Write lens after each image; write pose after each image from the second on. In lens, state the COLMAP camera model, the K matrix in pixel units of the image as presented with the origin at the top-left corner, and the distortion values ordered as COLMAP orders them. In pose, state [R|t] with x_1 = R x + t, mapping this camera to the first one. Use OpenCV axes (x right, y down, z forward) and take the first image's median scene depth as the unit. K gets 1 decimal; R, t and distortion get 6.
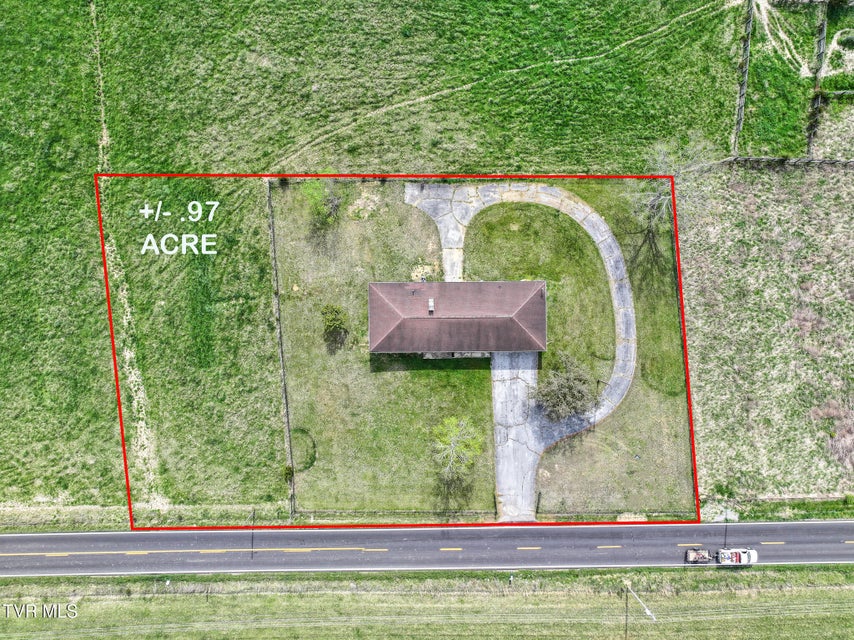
lens RADIAL K [[593.0, 0, 426.5], [0, 593.0, 338.2], [0, 0, 1]] dist [0.006463, 0.034314]
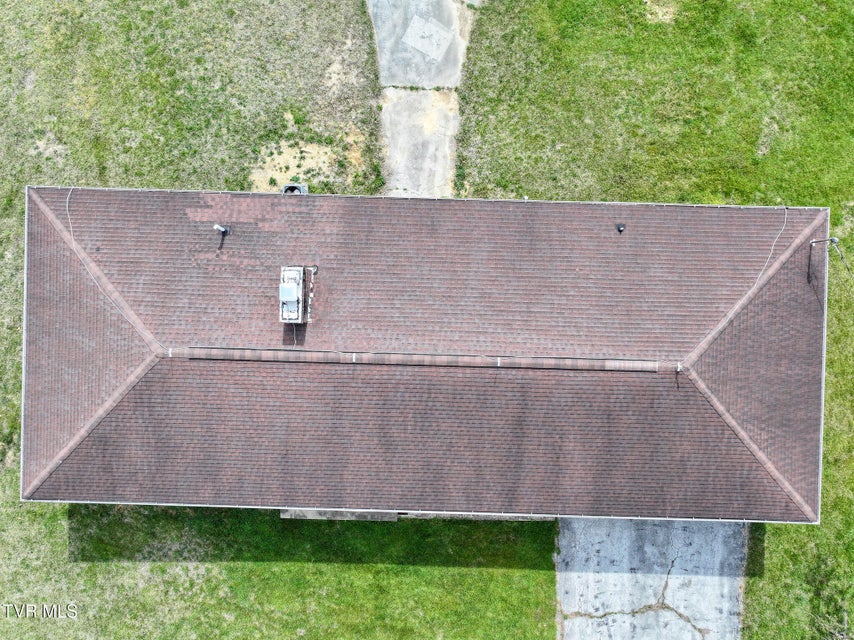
lens RADIAL K [[593.0, 0, 426.5], [0, 593.0, 338.2], [0, 0, 1]] dist [0.006463, 0.034314]
pose [[0.999337, 0.036294, 0.003053, 0.050870], [-0.036282, 0.999335, -0.003706, -0.040219], [-0.003185, 0.003593, 0.999988, 0.751942]]
